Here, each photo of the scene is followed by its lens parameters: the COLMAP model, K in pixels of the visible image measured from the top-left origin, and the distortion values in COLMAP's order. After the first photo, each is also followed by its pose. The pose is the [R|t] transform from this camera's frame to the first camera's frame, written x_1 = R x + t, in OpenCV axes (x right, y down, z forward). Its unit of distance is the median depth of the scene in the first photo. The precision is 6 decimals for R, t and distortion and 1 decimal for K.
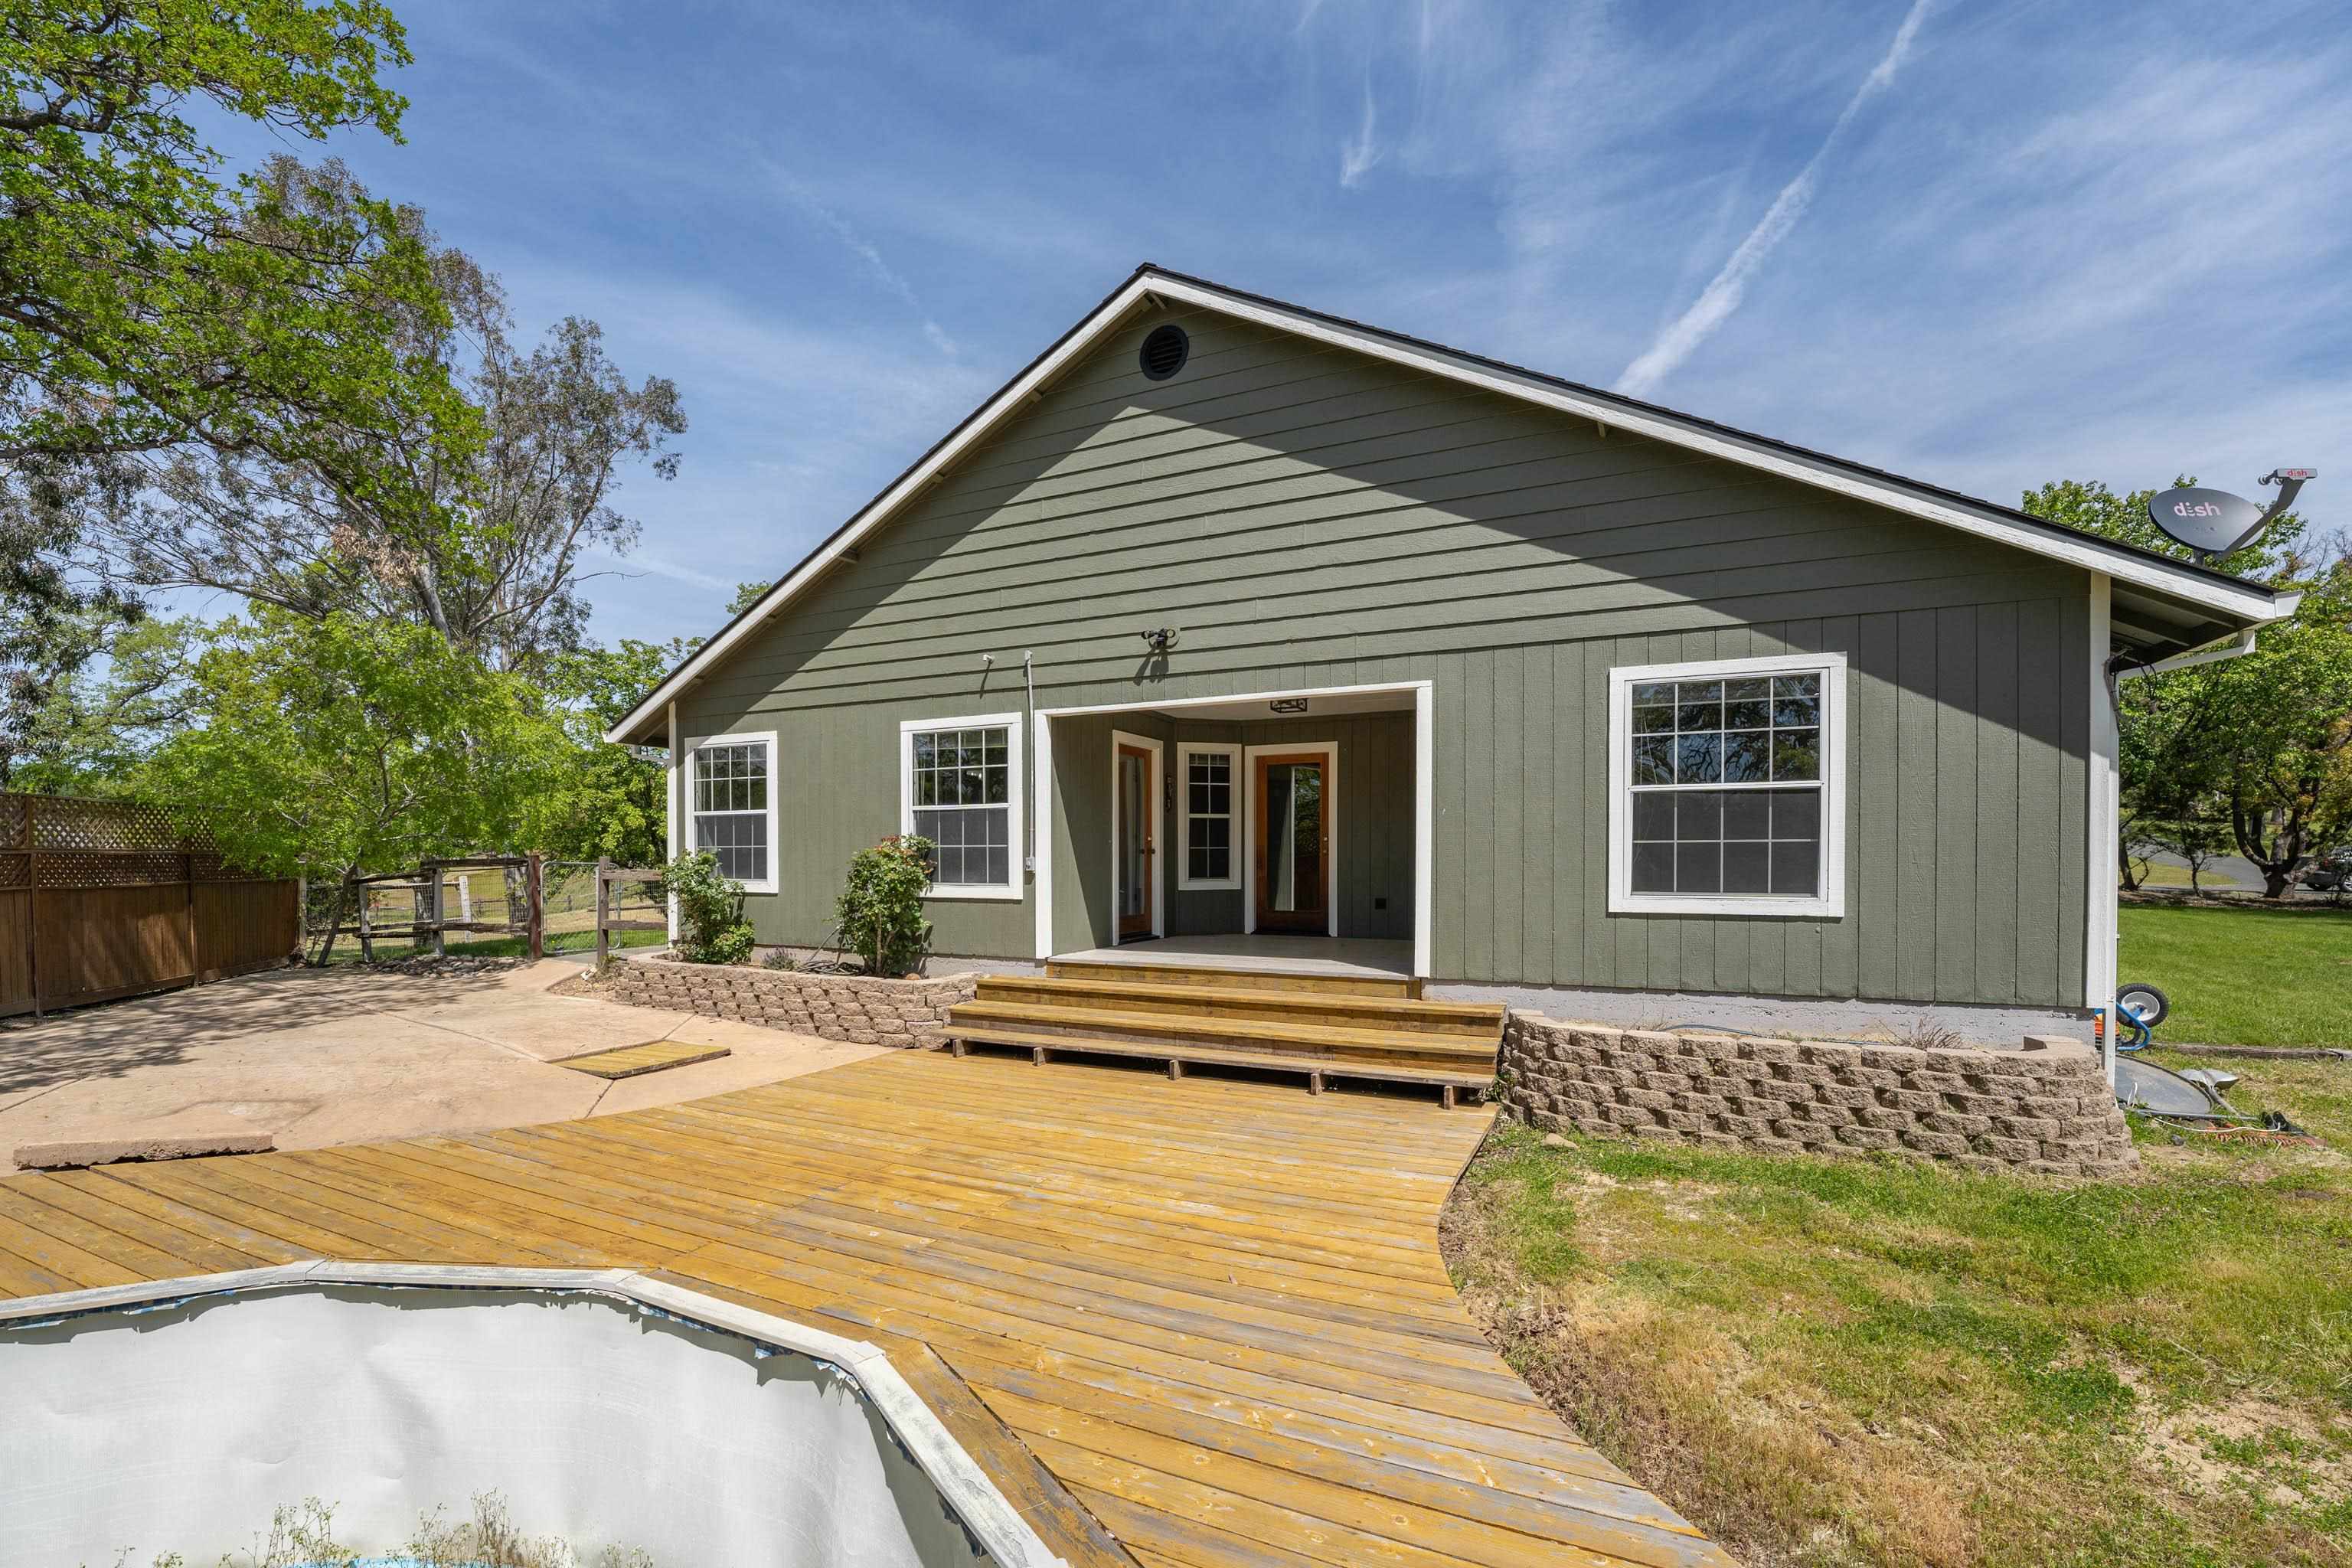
lens RADIAL K [[969.2, 0, 1177.4], [0, 969.2, 838.6], [0, 0, 1]] dist [-0.028530, -0.020101]
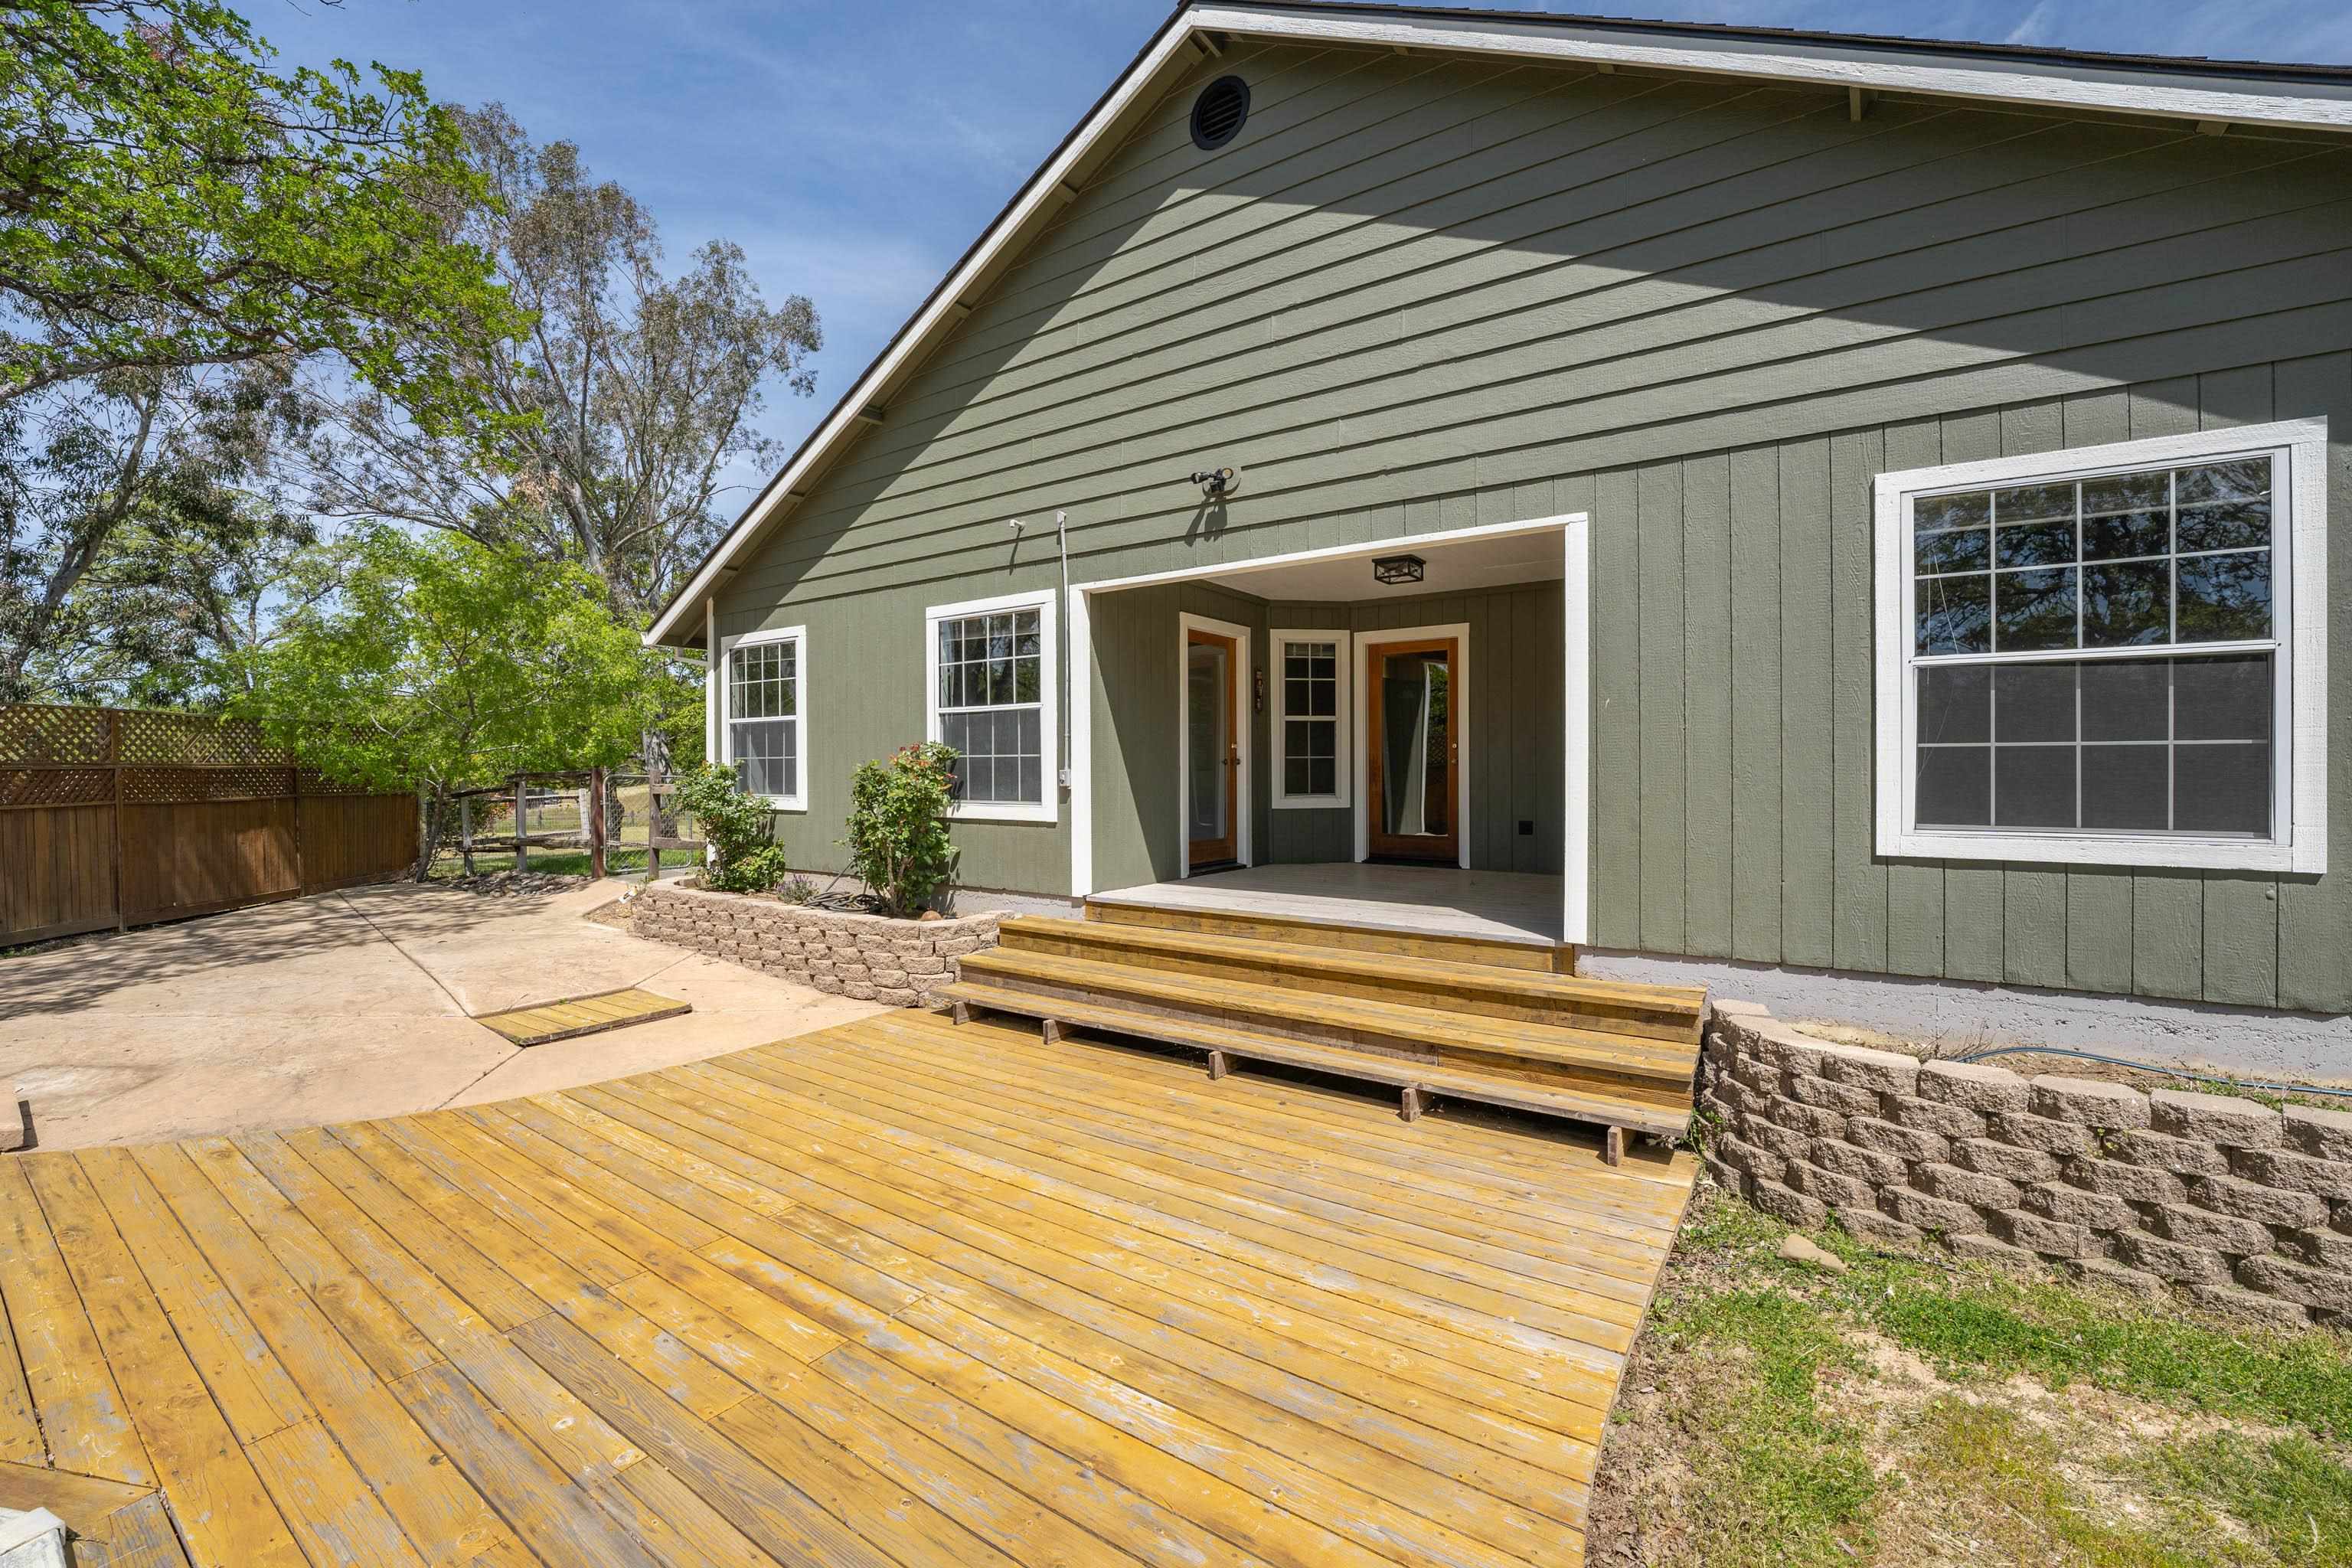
lens RADIAL K [[966.8, 0, 1186.3], [0, 966.8, 750.4], [0, 0, 1]] dist [-0.033376, 0.000668]
pose [[0.989026, -0.004322, -0.147679, 0.081465], [0.004612, 0.999988, 0.001622, 0.003182], [0.147670, -0.002285, 0.989034, 0.285428]]
